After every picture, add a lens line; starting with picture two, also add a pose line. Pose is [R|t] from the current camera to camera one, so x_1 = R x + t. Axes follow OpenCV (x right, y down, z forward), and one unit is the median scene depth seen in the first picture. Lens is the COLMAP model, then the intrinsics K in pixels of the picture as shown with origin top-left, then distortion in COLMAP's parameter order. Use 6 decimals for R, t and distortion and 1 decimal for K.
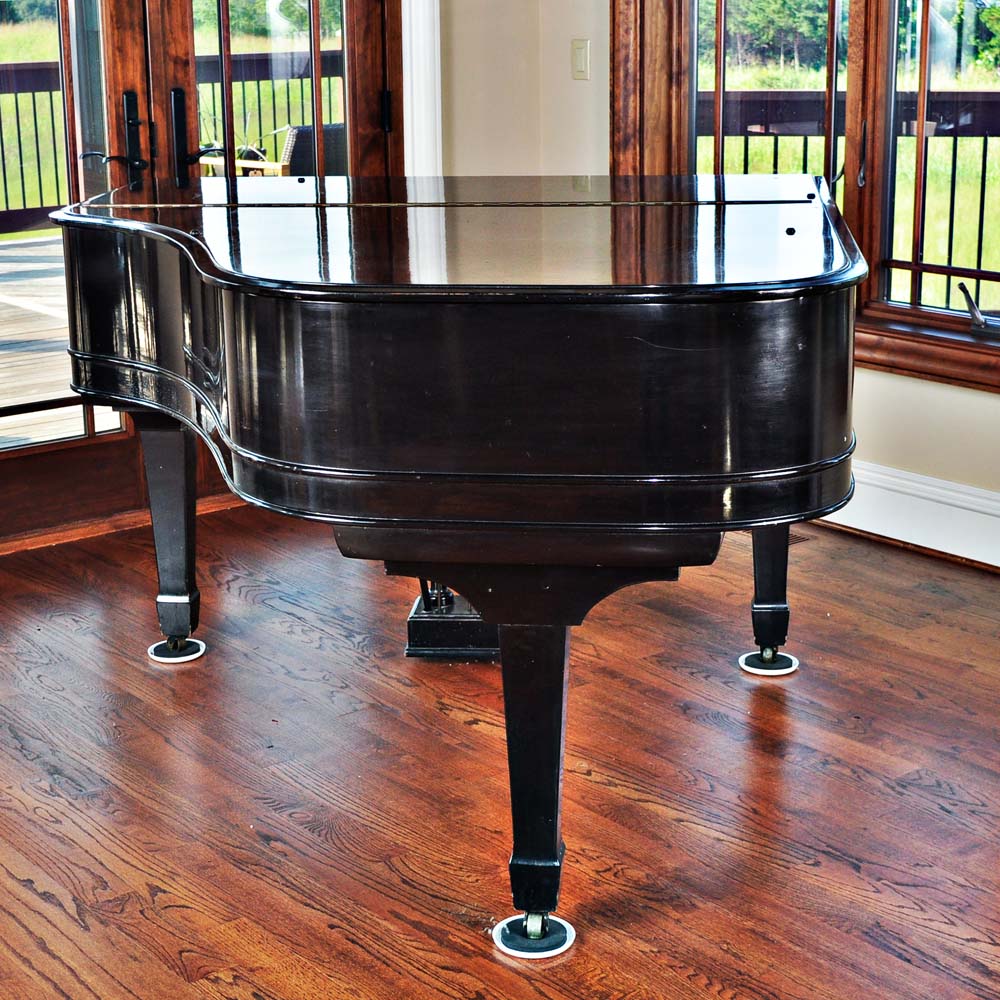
lens RADIAL K [[1925.1, 0, 500.0], [0, 1925.1, 500.0], [0, 0, 1]] dist [-0.035841, -0.079993]
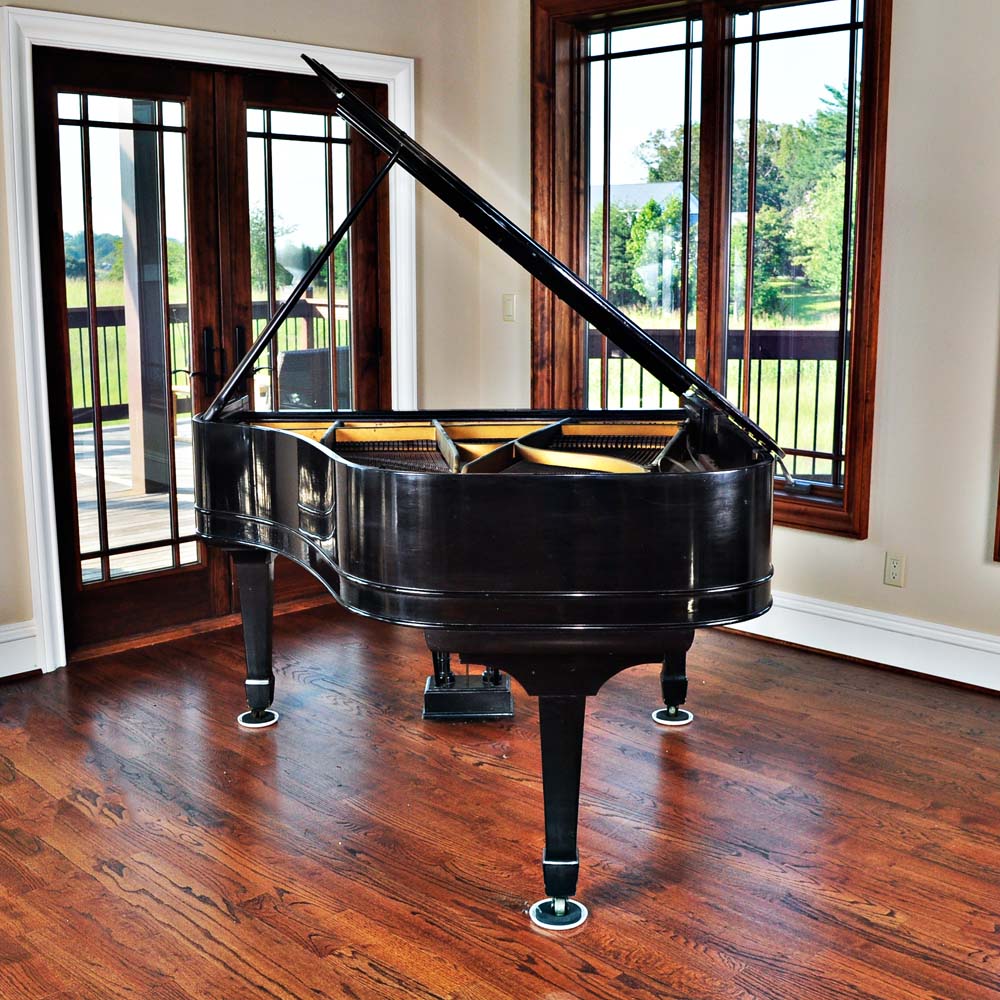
lens RADIAL K [[1316.8, 0, 500.0], [0, 1316.8, 500.0], [0, 0, 1]] dist [-0.084442, 0.011365]
pose [[0.994004, -0.008826, 0.108985, -0.115905], [0.017348, 0.996842, -0.077489, -0.005212], [-0.107957, 0.078915, 0.991019, 0.014761]]
